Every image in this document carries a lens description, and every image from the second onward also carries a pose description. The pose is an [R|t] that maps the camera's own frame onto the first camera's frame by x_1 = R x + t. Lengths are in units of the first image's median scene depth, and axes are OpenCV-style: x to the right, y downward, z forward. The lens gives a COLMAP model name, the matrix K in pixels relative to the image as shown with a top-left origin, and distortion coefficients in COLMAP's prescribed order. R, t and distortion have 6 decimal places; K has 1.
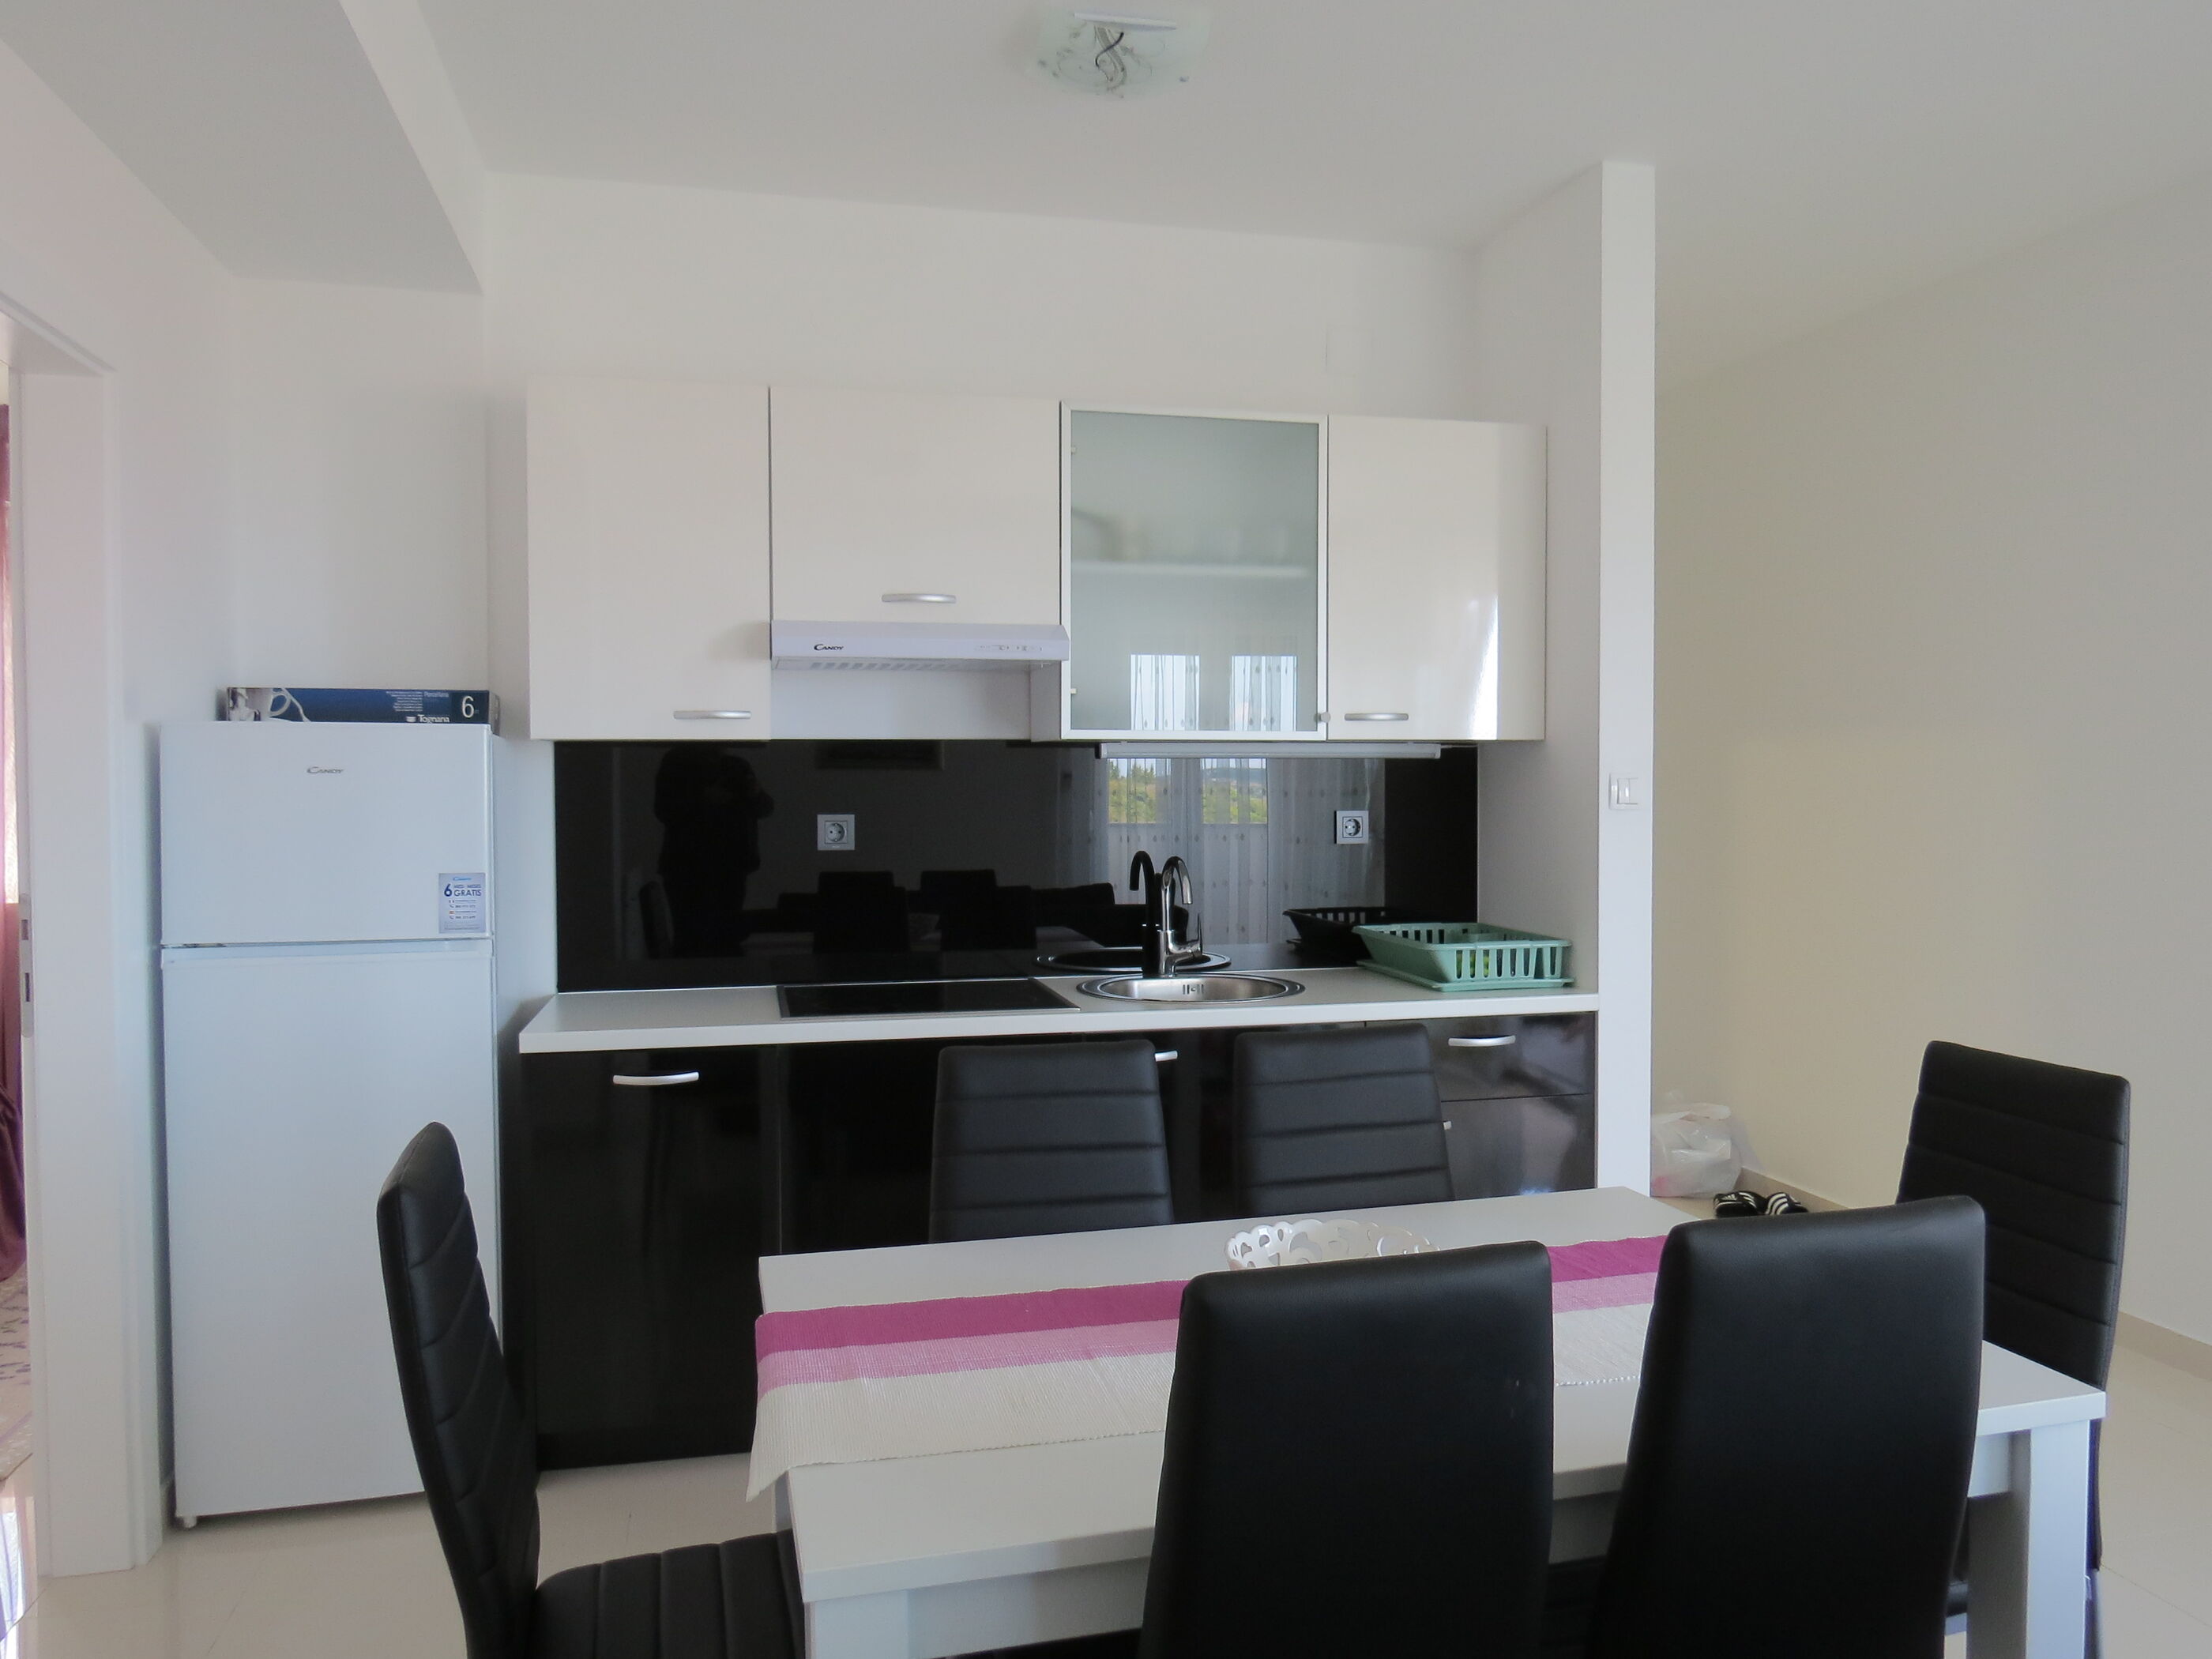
lens RADIAL K [[1578.1, 0, 1109.8], [0, 1578.1, 827.5], [0, 0, 1]] dist [-0.016744, -0.003712]
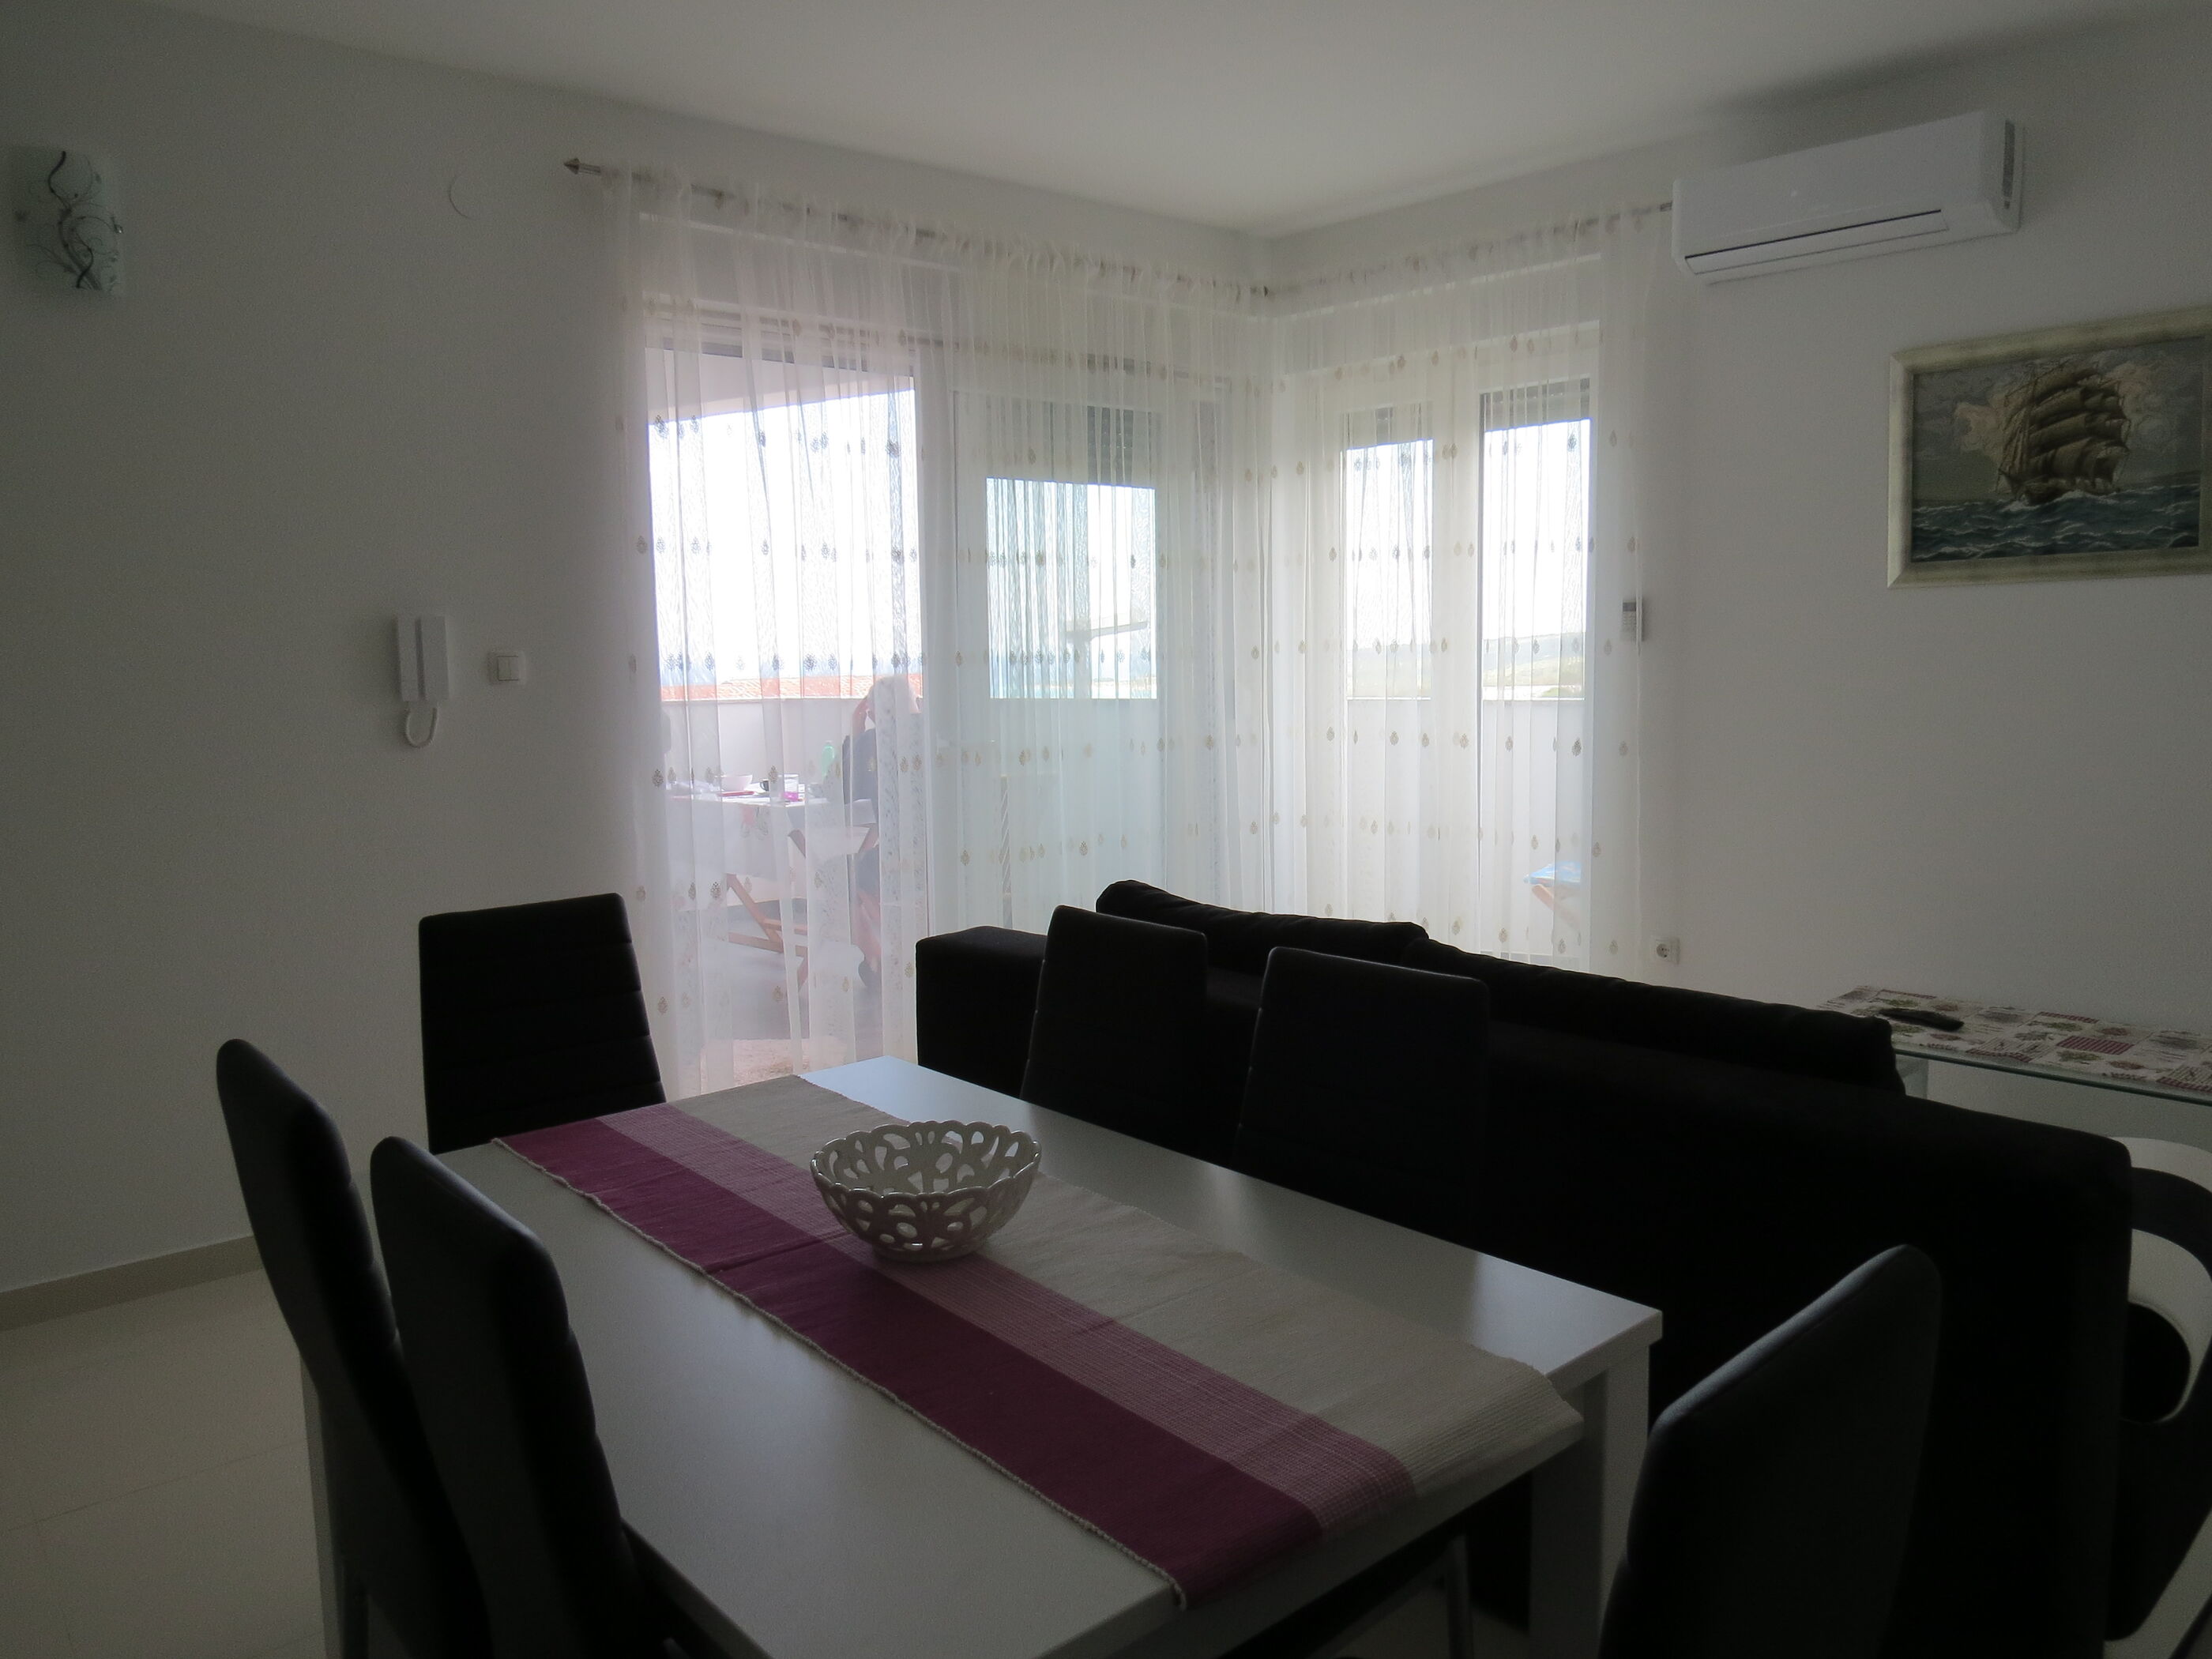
lens RADIAL K [[1578.1, 0, 1109.8], [0, 1578.1, 827.5], [0, 0, 1]] dist [-0.016744, -0.003712]
pose [[-0.454366, -0.094642, 0.885773, -0.341455], [0.038021, 0.991374, 0.125428, -0.020505], [-0.890003, 0.090668, -0.446848, 0.613102]]
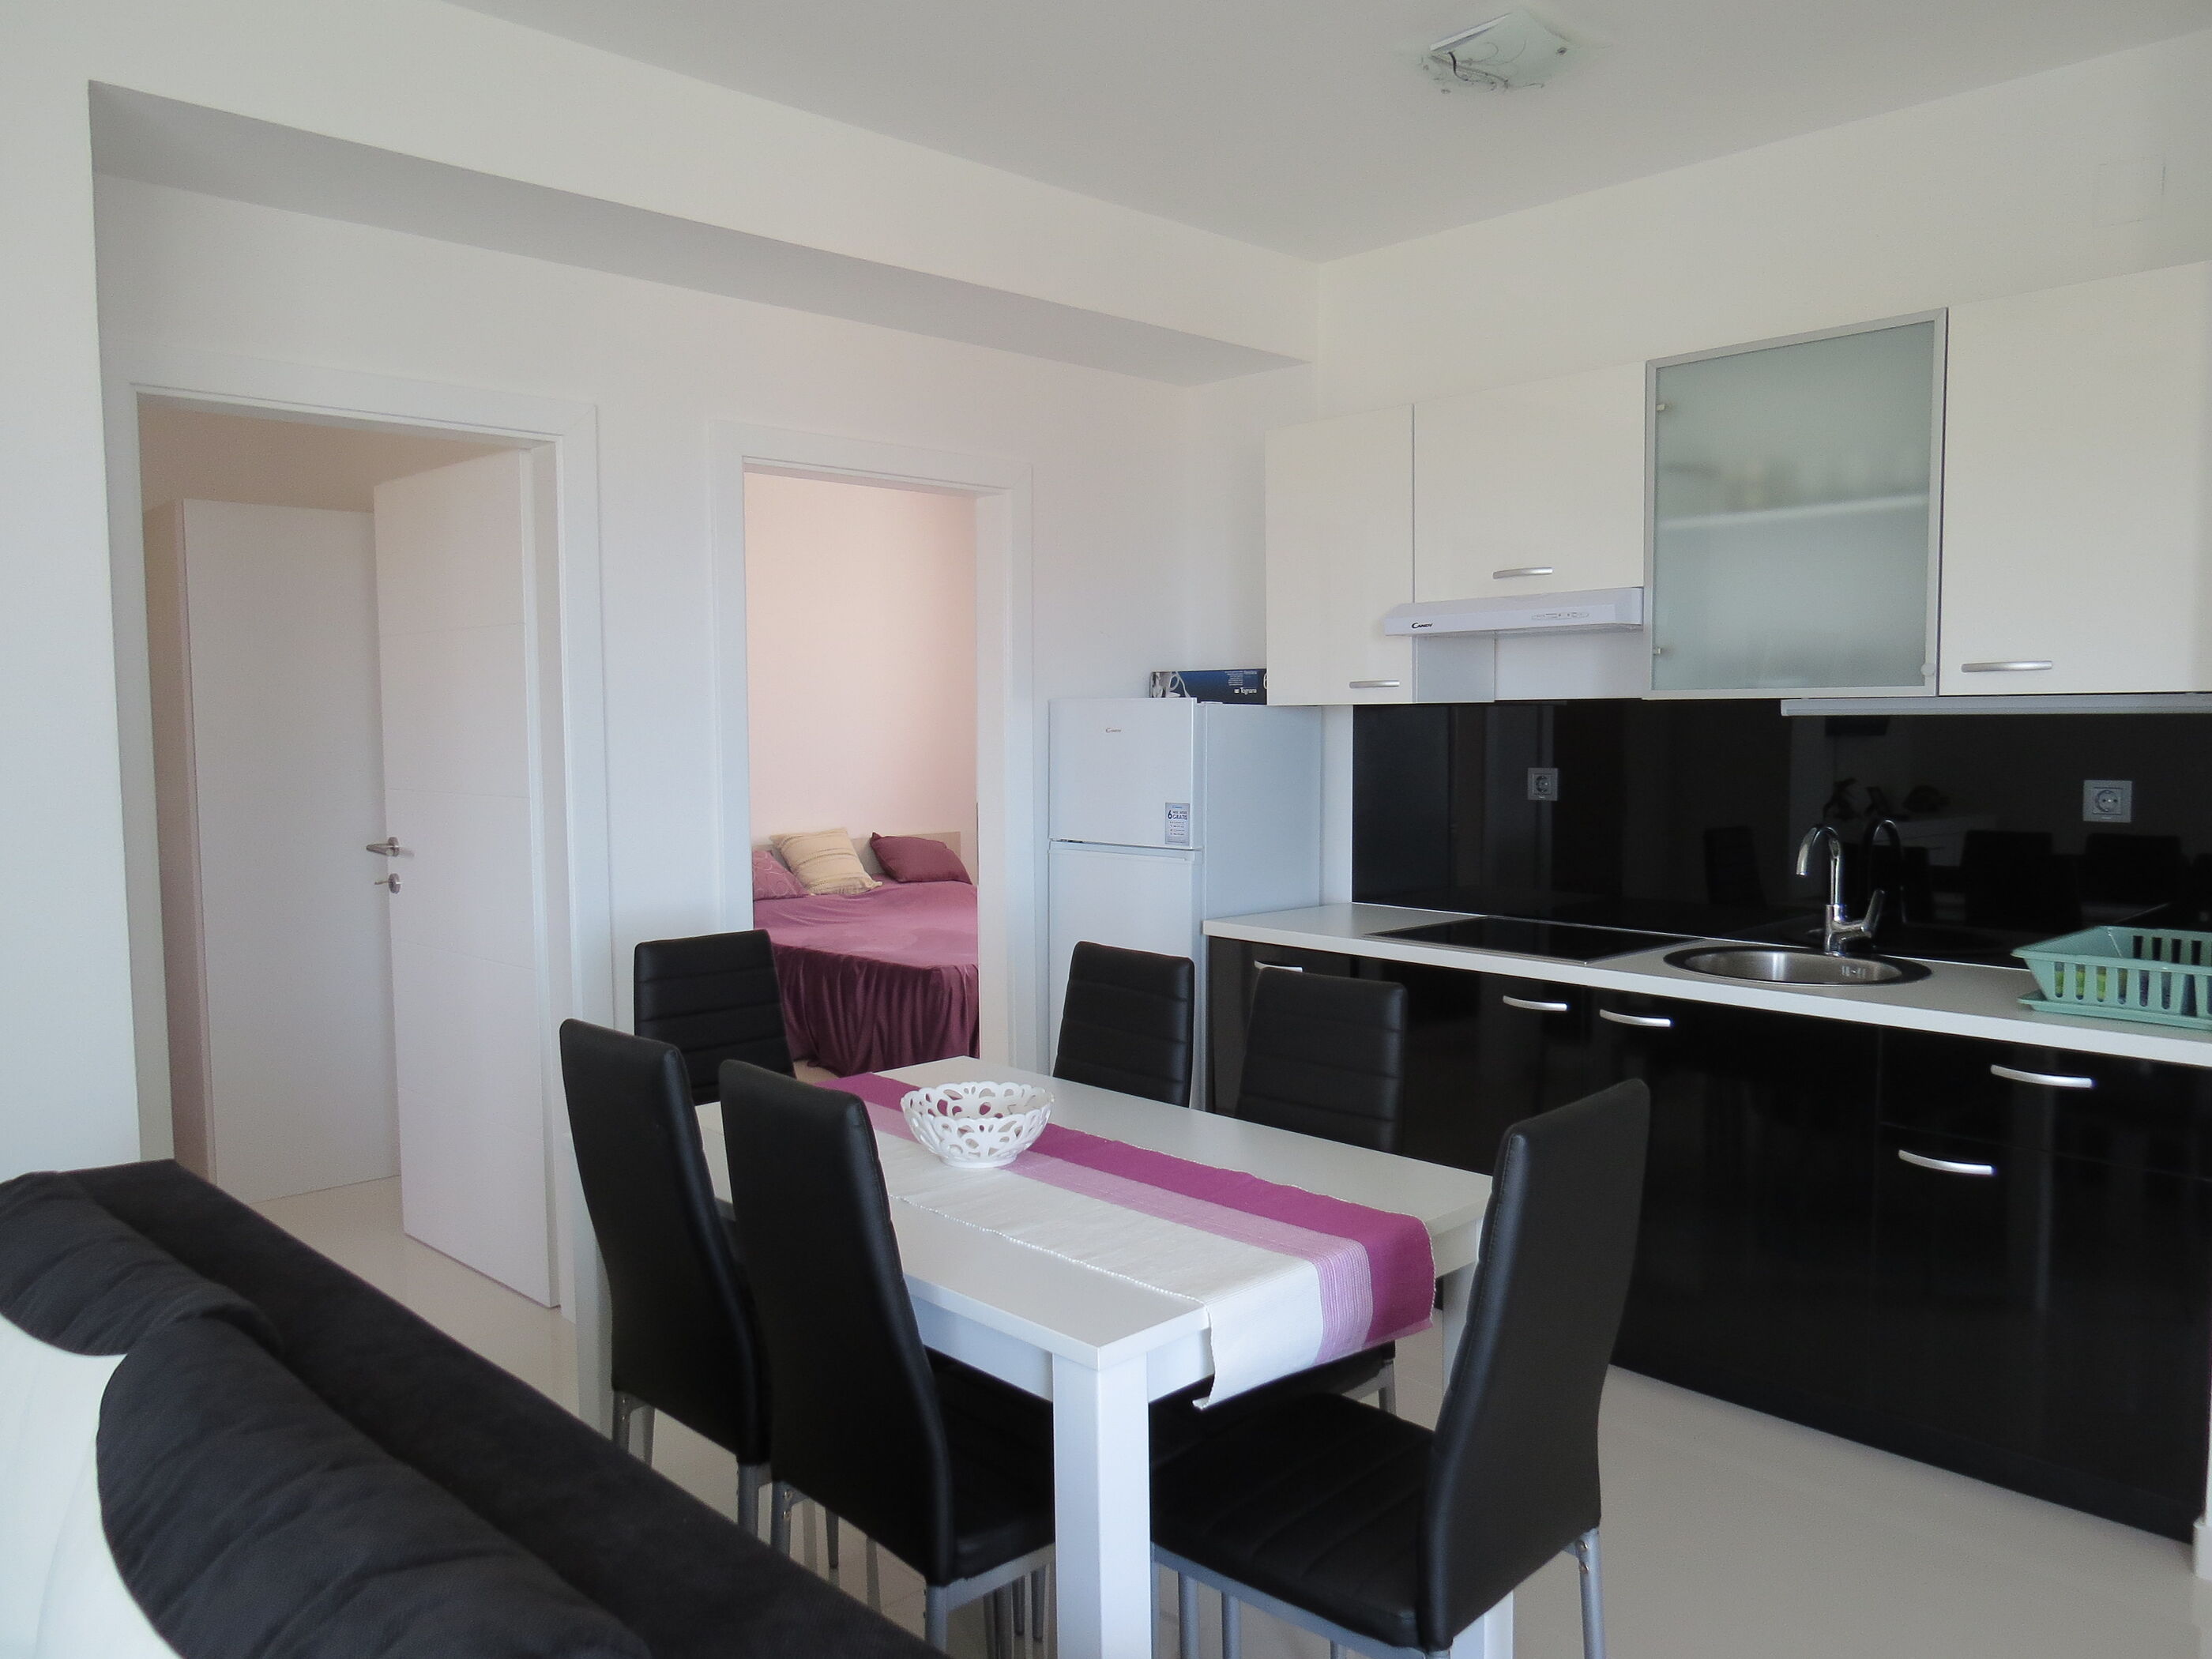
lens RADIAL K [[1578.1, 0, 1109.8], [0, 1578.1, 827.5], [0, 0, 1]] dist [-0.016744, -0.003712]
pose [[0.492355, 0.060759, -0.868271, 0.661949], [-0.019738, 0.998083, 0.058650, -0.025947], [0.870171, -0.011738, 0.492610, 0.200051]]
